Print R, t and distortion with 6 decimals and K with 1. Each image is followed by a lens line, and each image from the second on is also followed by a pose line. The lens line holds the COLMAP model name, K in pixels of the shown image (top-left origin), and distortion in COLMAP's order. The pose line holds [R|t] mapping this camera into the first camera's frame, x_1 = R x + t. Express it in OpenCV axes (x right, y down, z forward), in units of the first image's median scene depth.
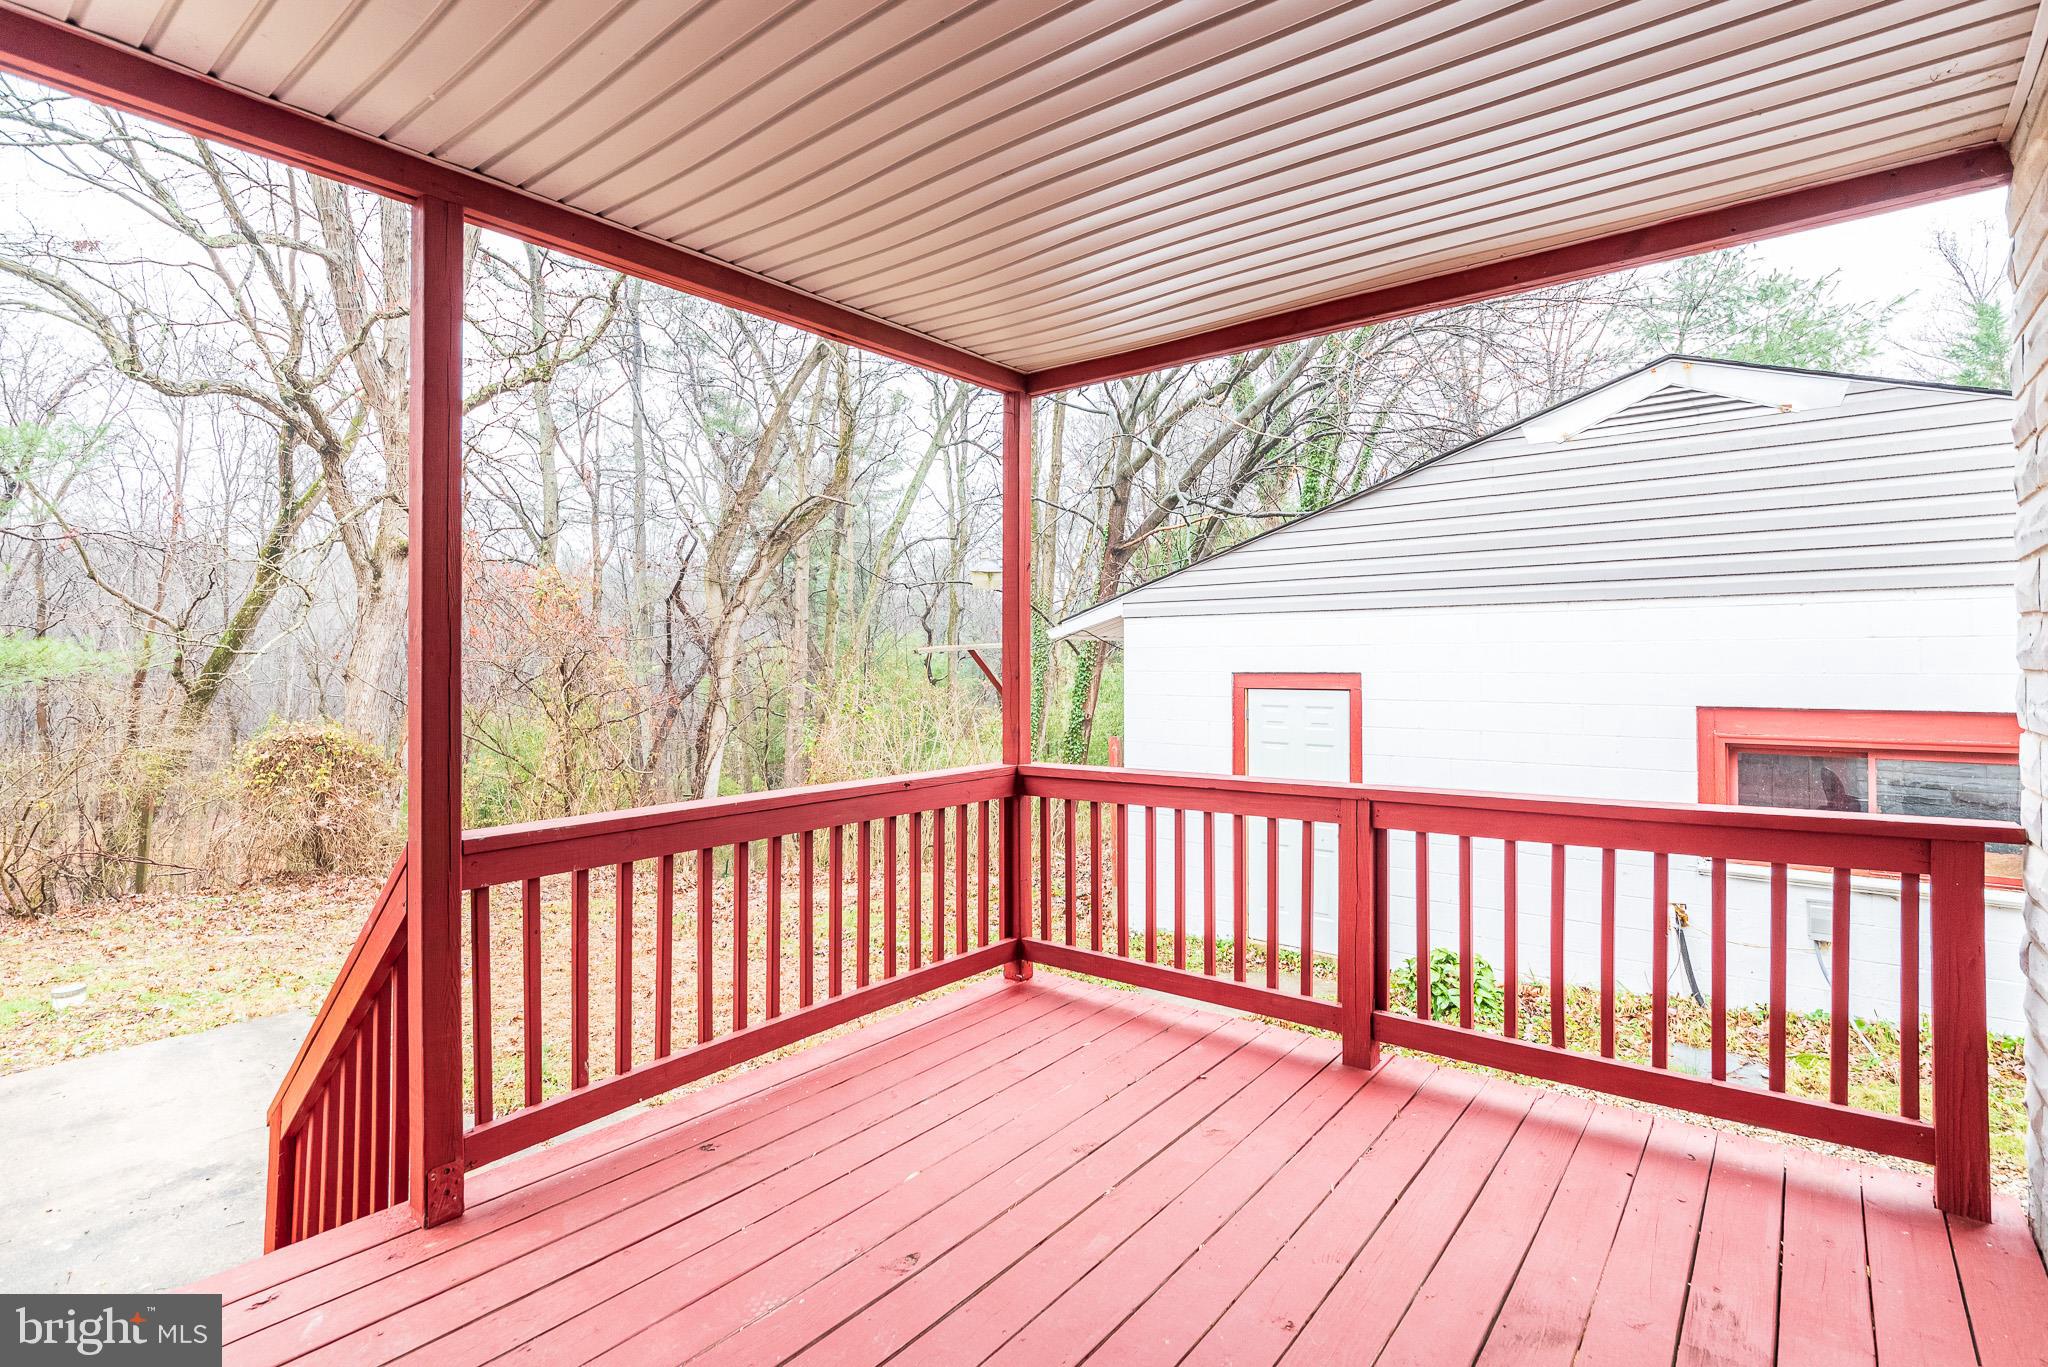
lens RADIAL K [[991.9, 0, 1025.2], [0, 991.9, 647.4], [0, 0, 1]] dist [0.000449, 0.000047]
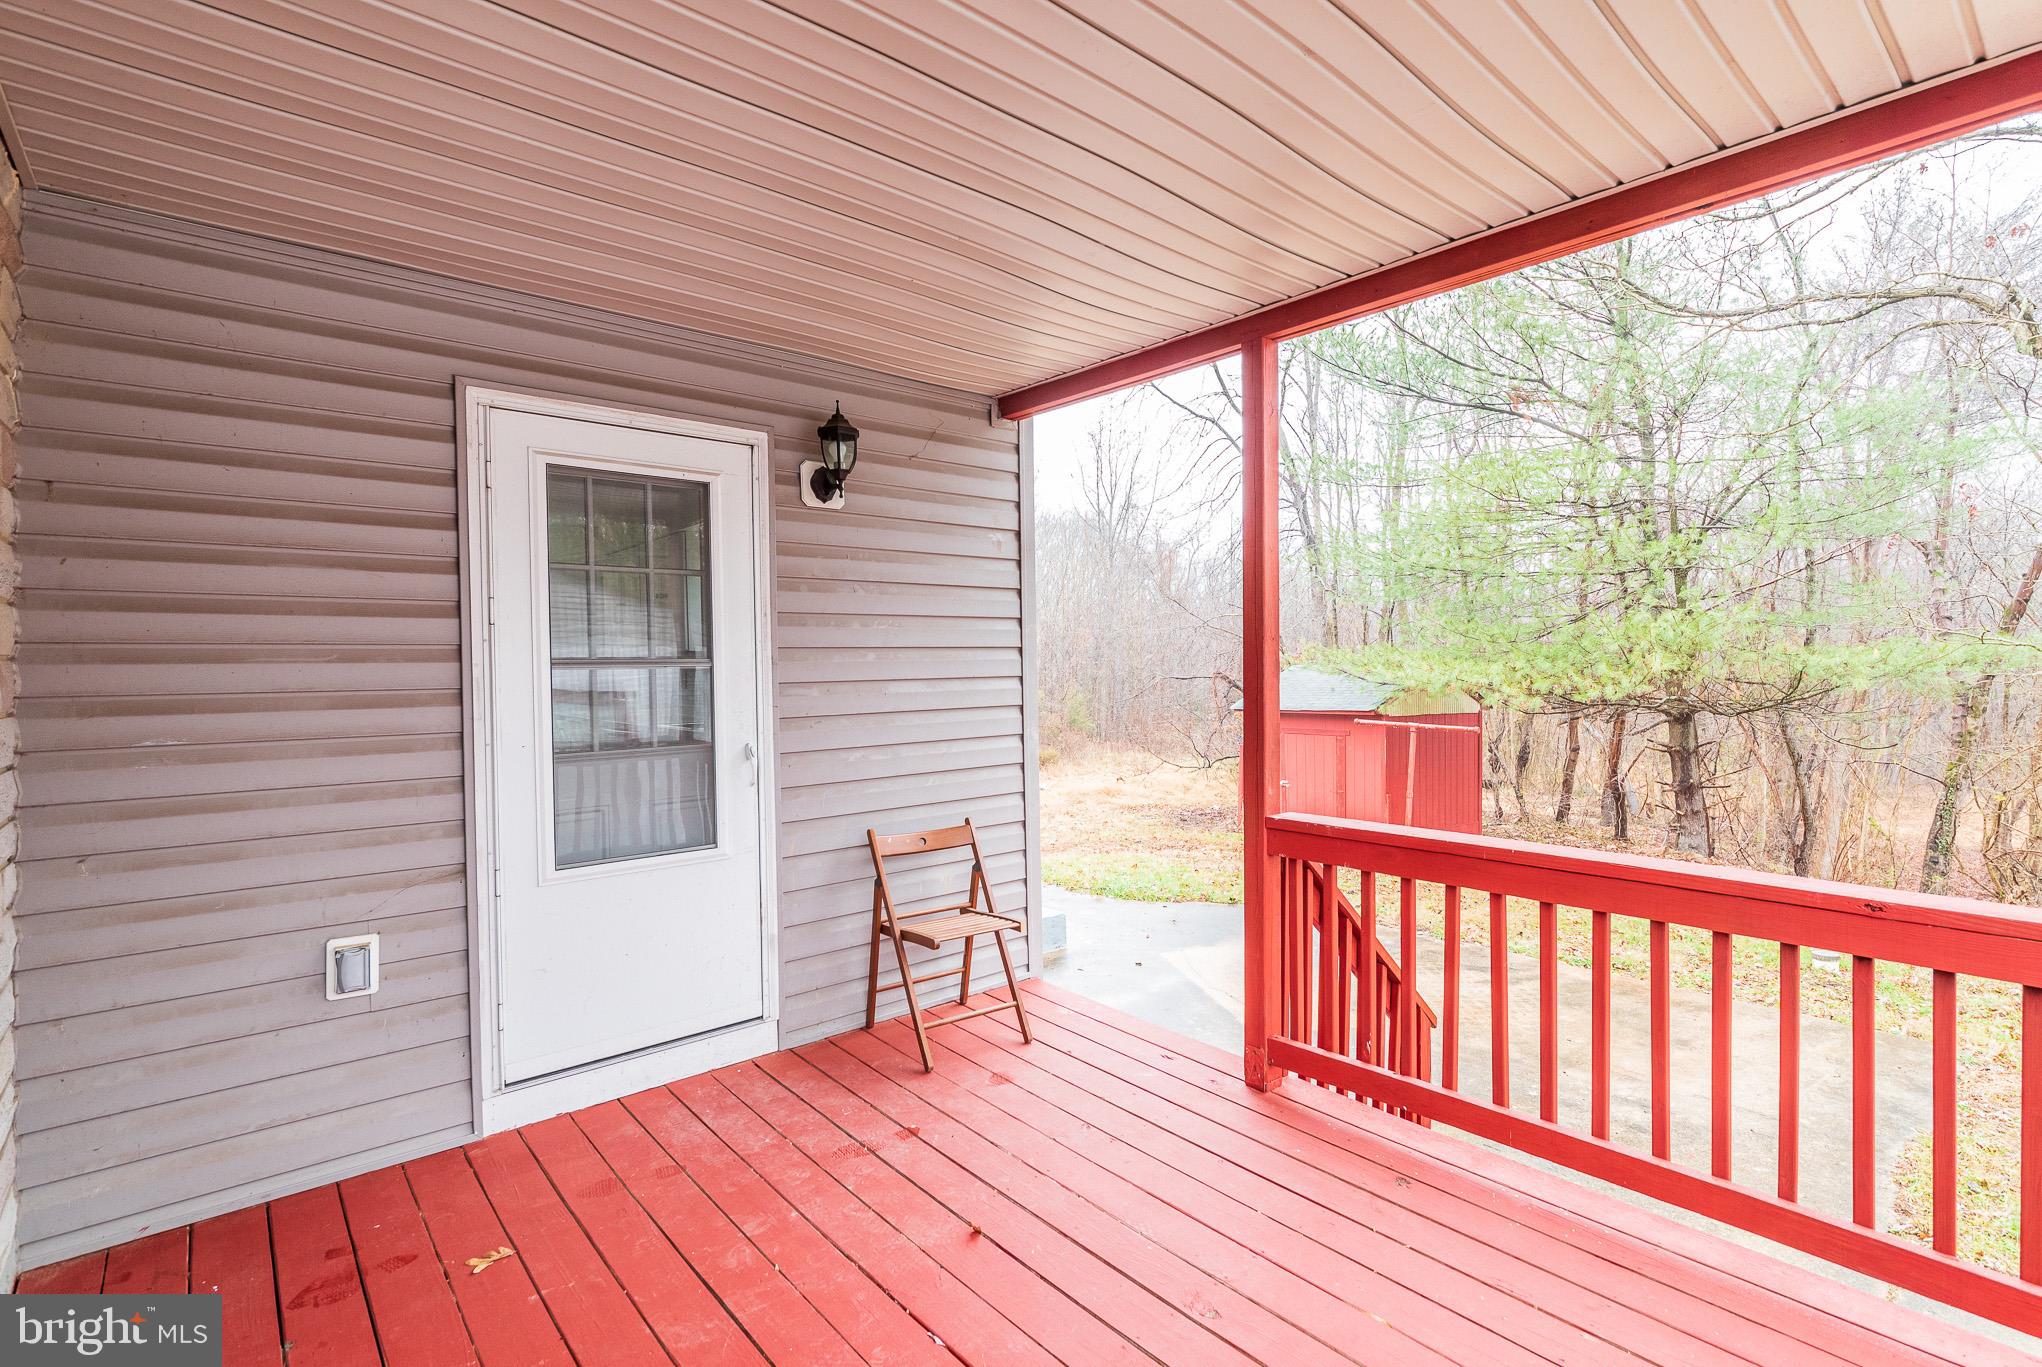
lens RADIAL K [[960.8, 0, 1021.0], [0, 960.8, 683.5], [0, 0, 1]] dist [-0.000218, 0.000100]
pose [[-0.194594, 0.021133, -0.980656, 0.623385], [0.012688, 0.999738, 0.019027, -0.009462], [0.980802, -0.008740, -0.194812, 0.759309]]
